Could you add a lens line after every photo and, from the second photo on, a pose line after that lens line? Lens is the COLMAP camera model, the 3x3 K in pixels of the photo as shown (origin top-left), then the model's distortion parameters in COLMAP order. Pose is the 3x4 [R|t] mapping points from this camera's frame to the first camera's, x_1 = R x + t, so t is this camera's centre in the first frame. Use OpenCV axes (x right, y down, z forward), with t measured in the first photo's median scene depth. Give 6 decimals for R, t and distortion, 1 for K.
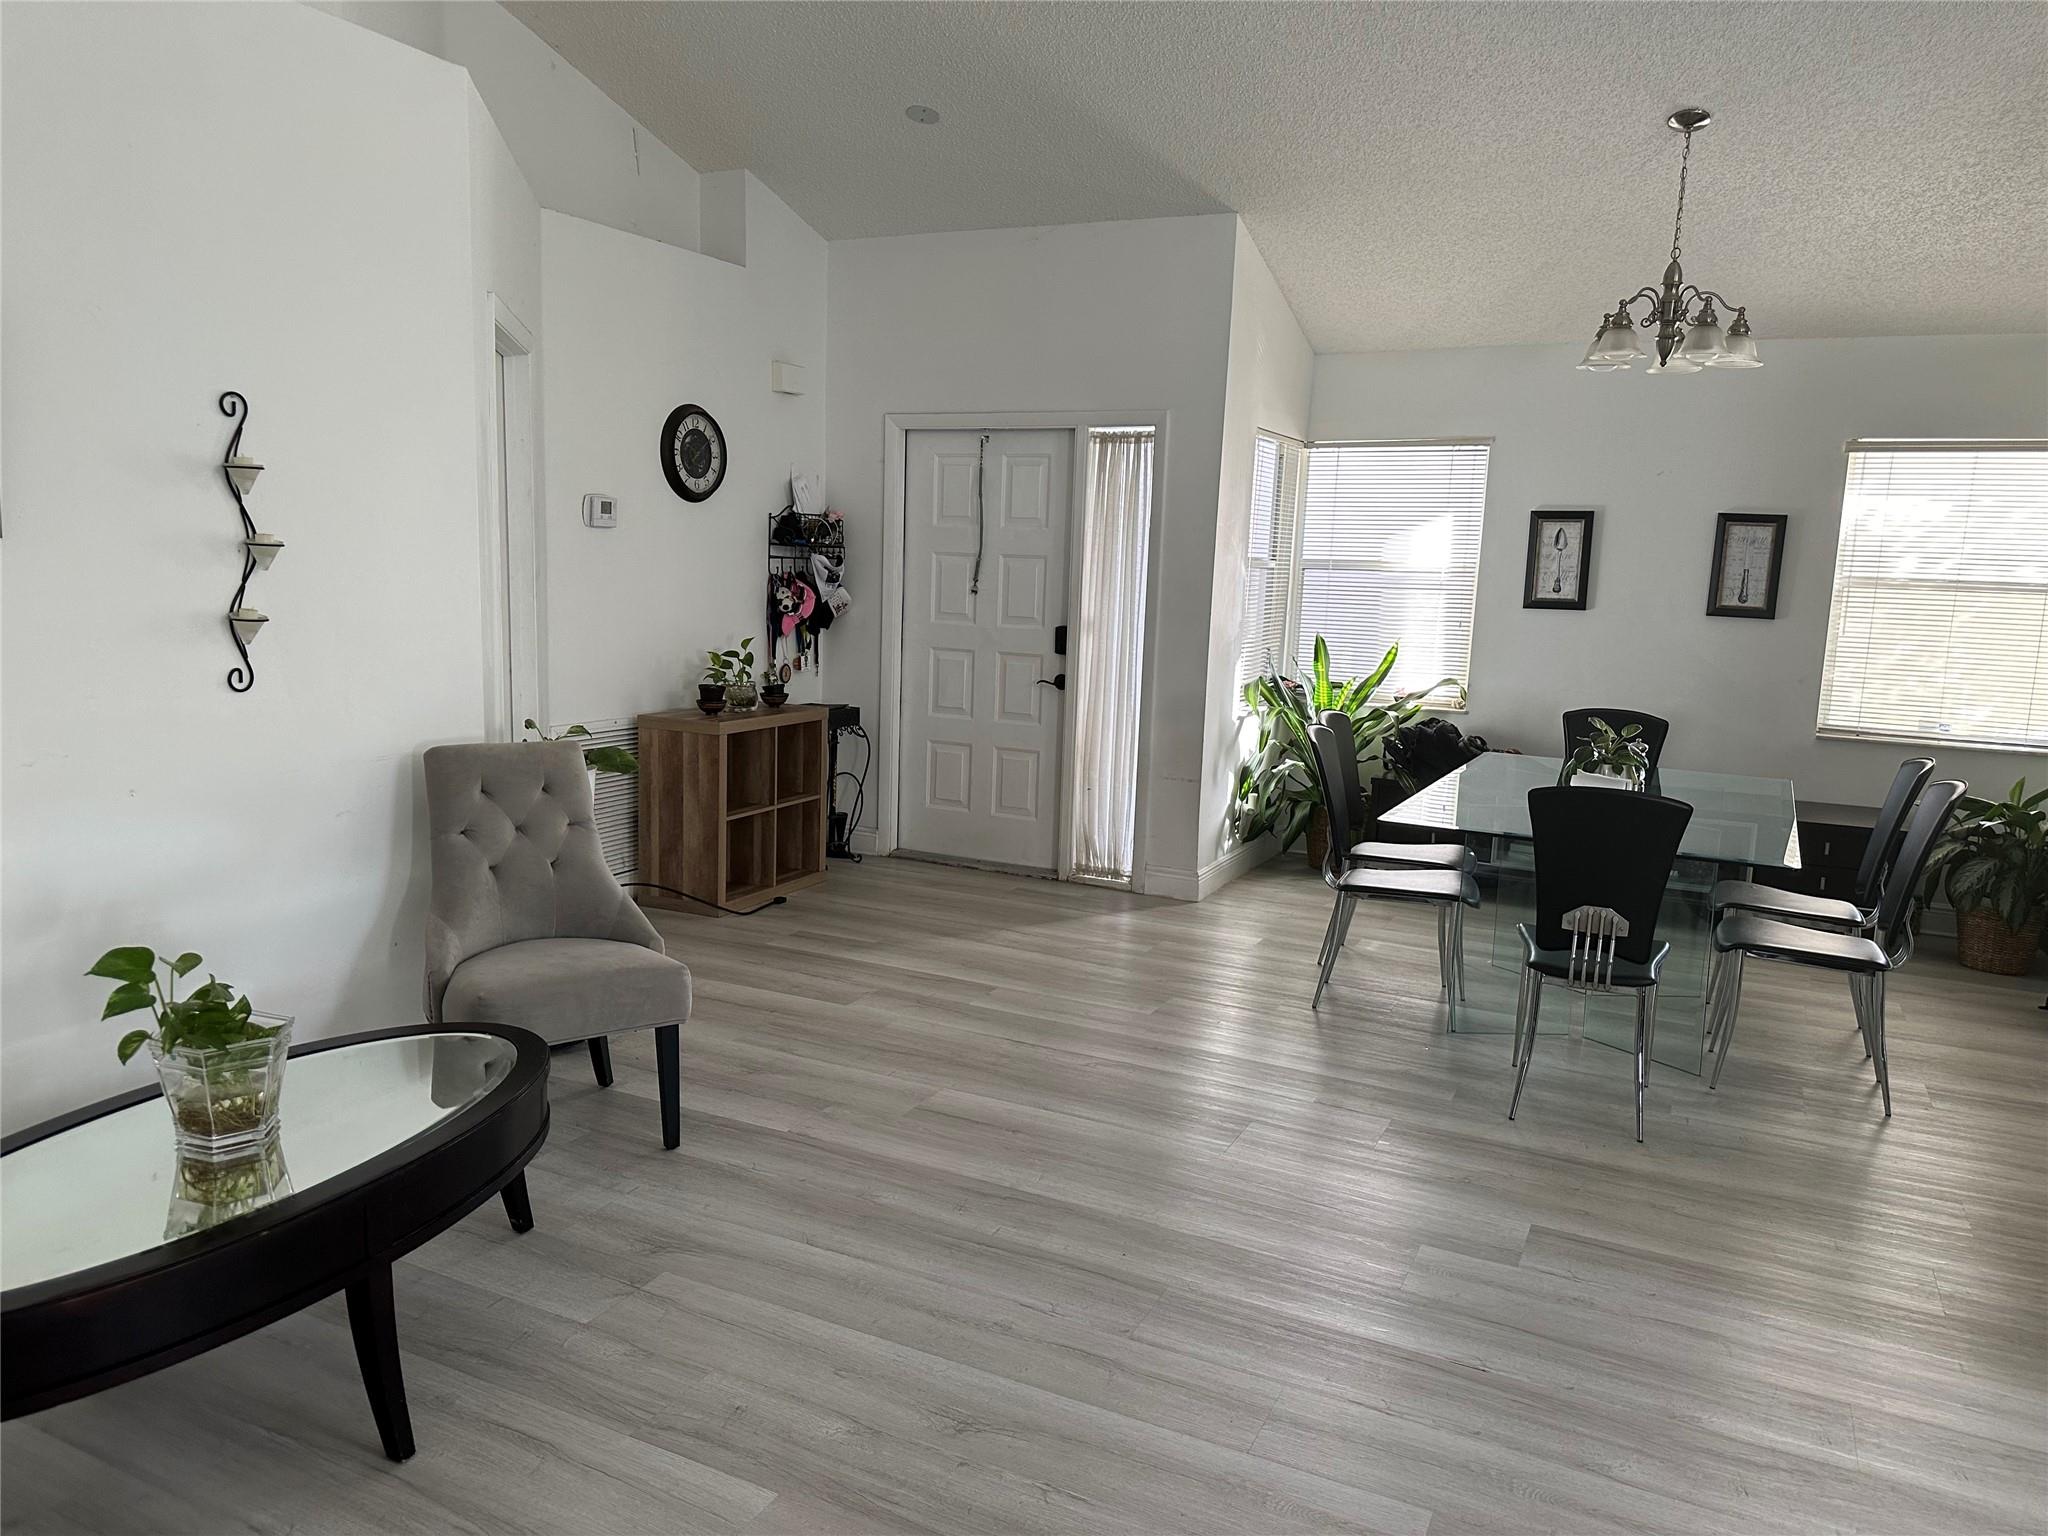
lens RADIAL K [[1425.6, 0, 1024.0], [0, 1425.6, 768.0], [0, 0, 1]] dist [0.136311, -0.225900]
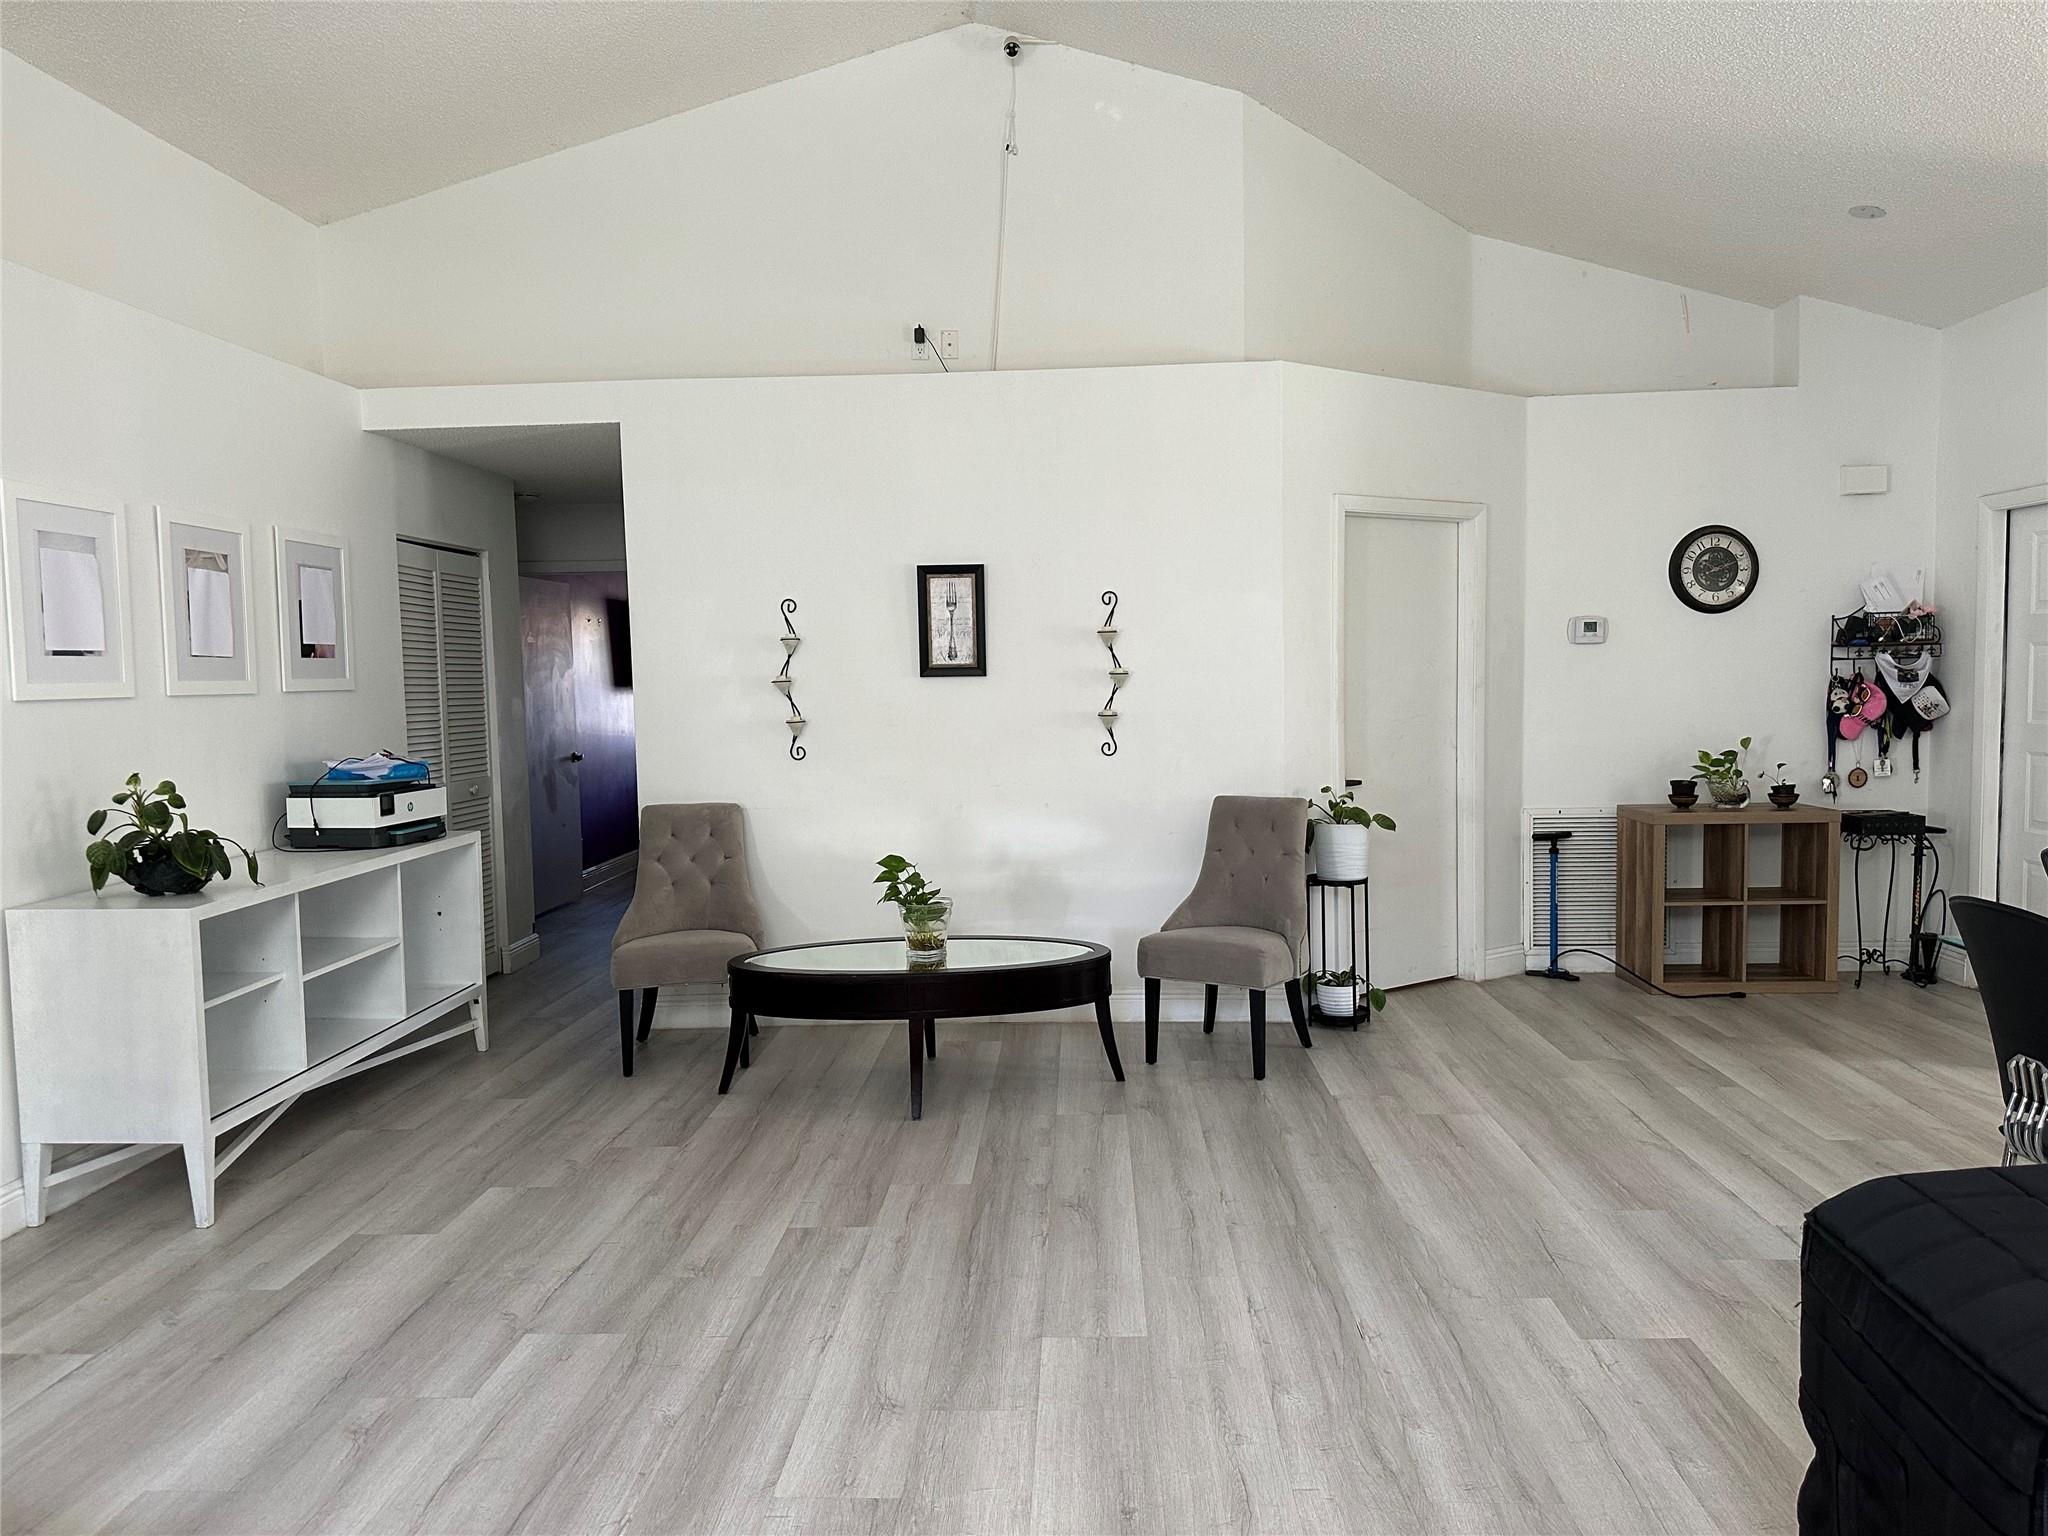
lens RADIAL K [[1425.6, 0, 1024.0], [0, 1425.6, 768.0], [0, 0, 1]] dist [0.136311, -0.225900]
pose [[0.397207, 0.016242, -0.917585, 1.049664], [-0.101071, 0.994535, -0.026148, 0.019483], [0.912146, 0.103128, 0.396679, 0.211037]]
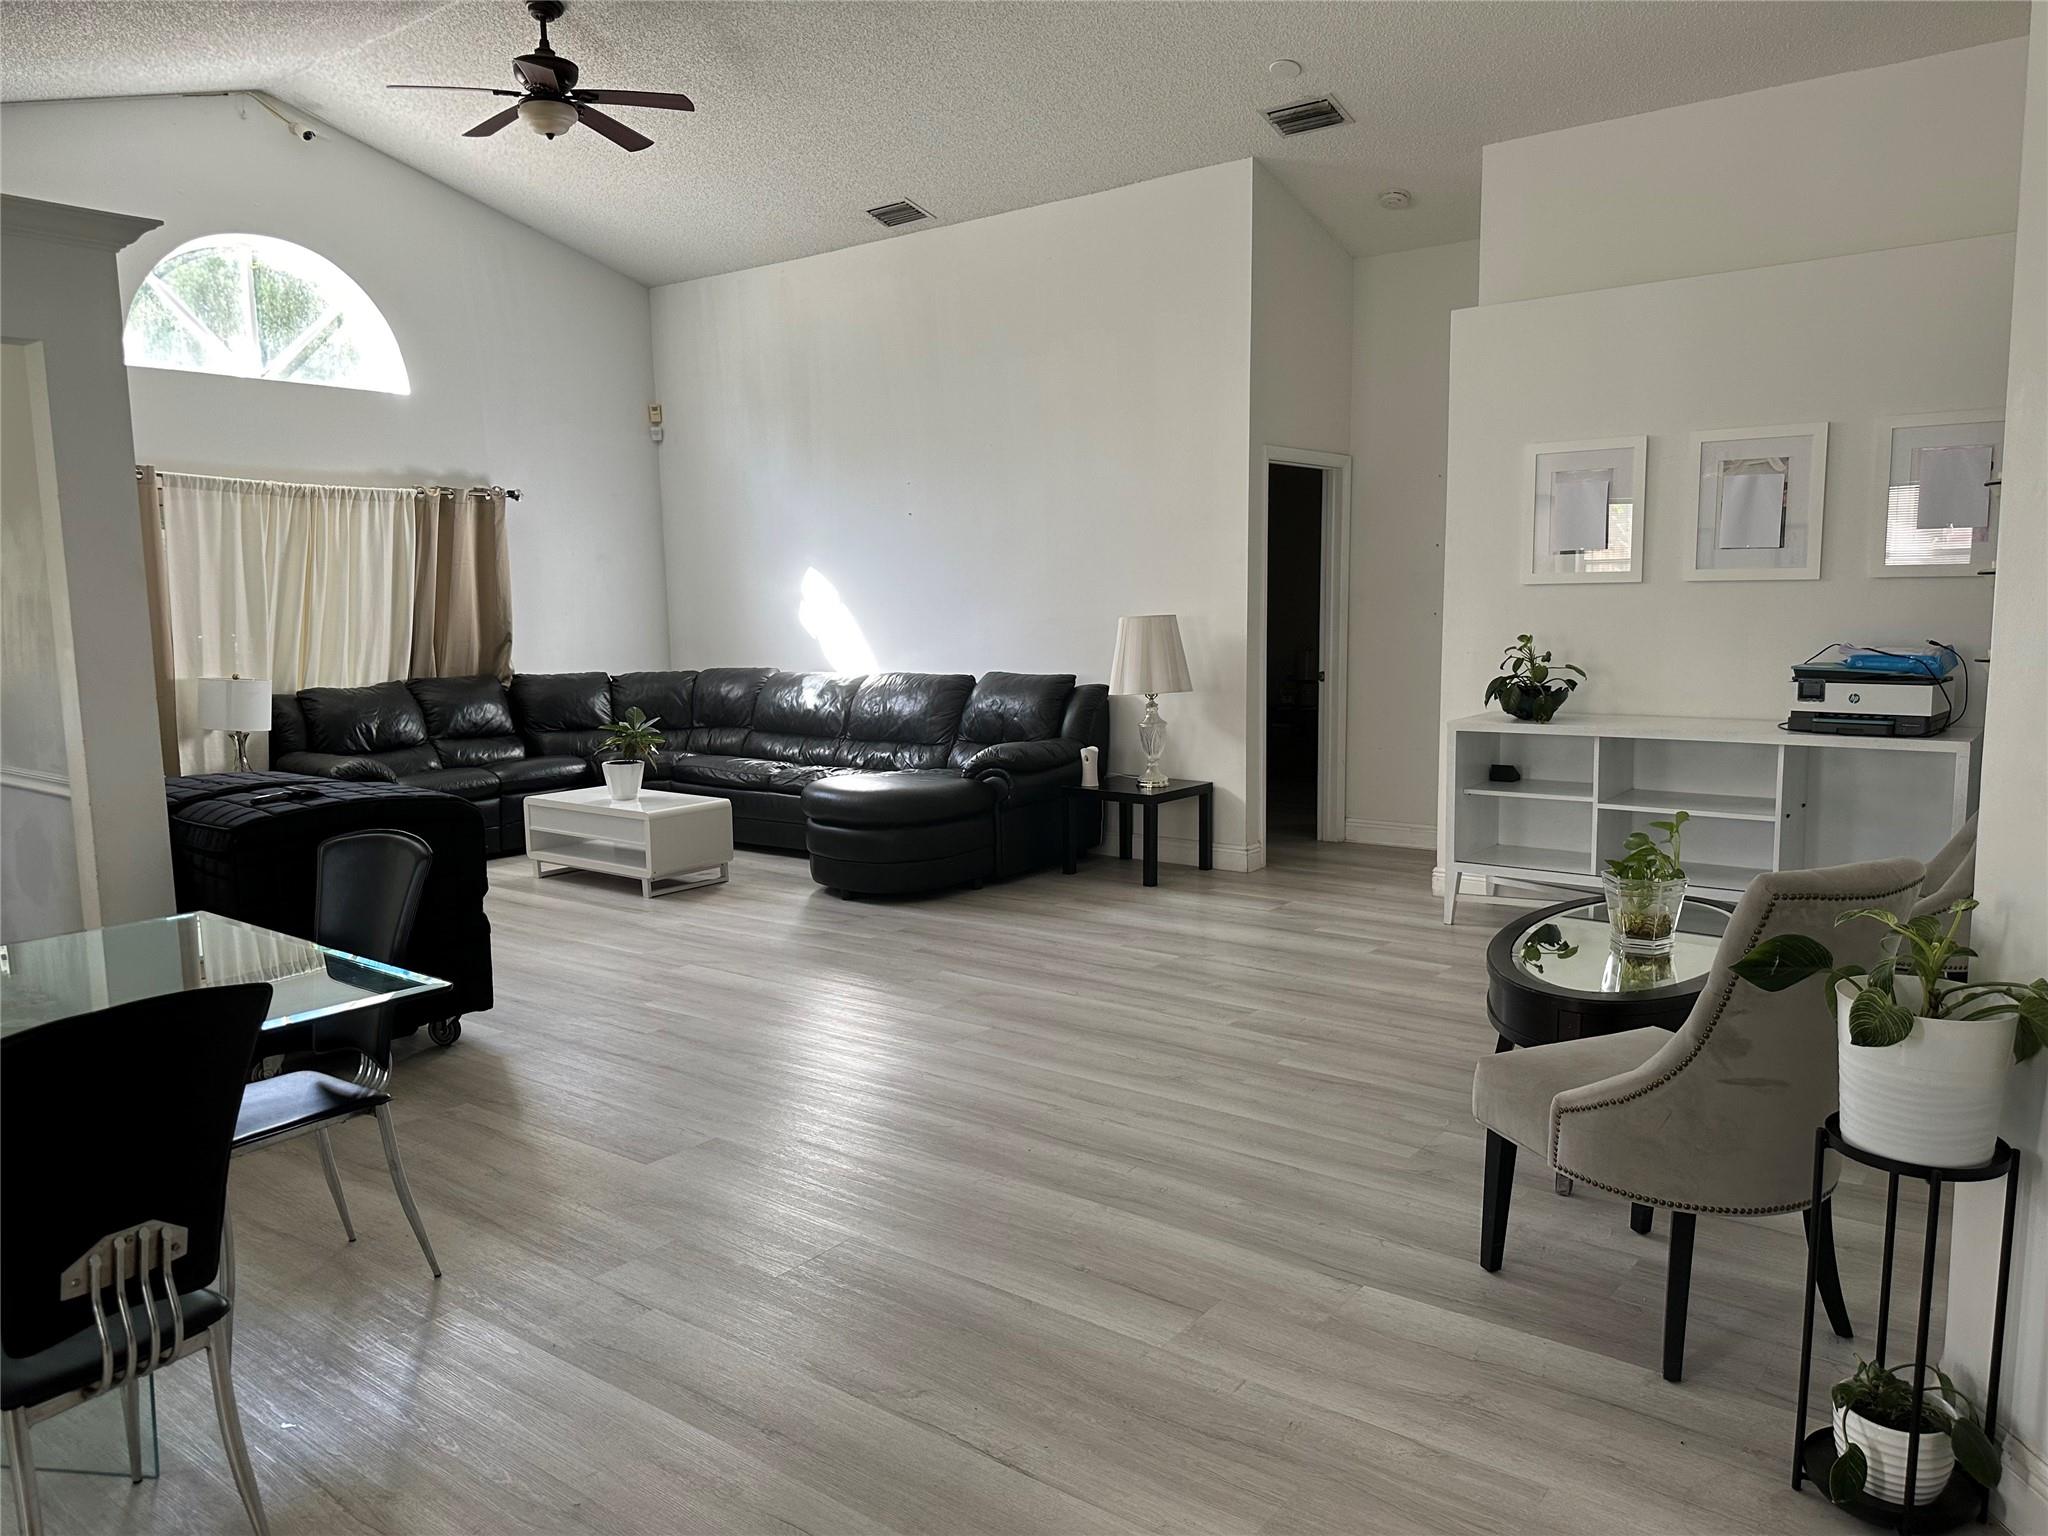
lens RADIAL K [[1425.6, 0, 1024.0], [0, 1425.6, 768.0], [0, 0, 1]] dist [0.136311, -0.225900]
pose [[-0.978776, -0.048314, 0.199156, -0.142407], [0.007852, 0.962257, 0.272030, -0.279572], [-0.204782, 0.267821, -0.941454, 1.945470]]
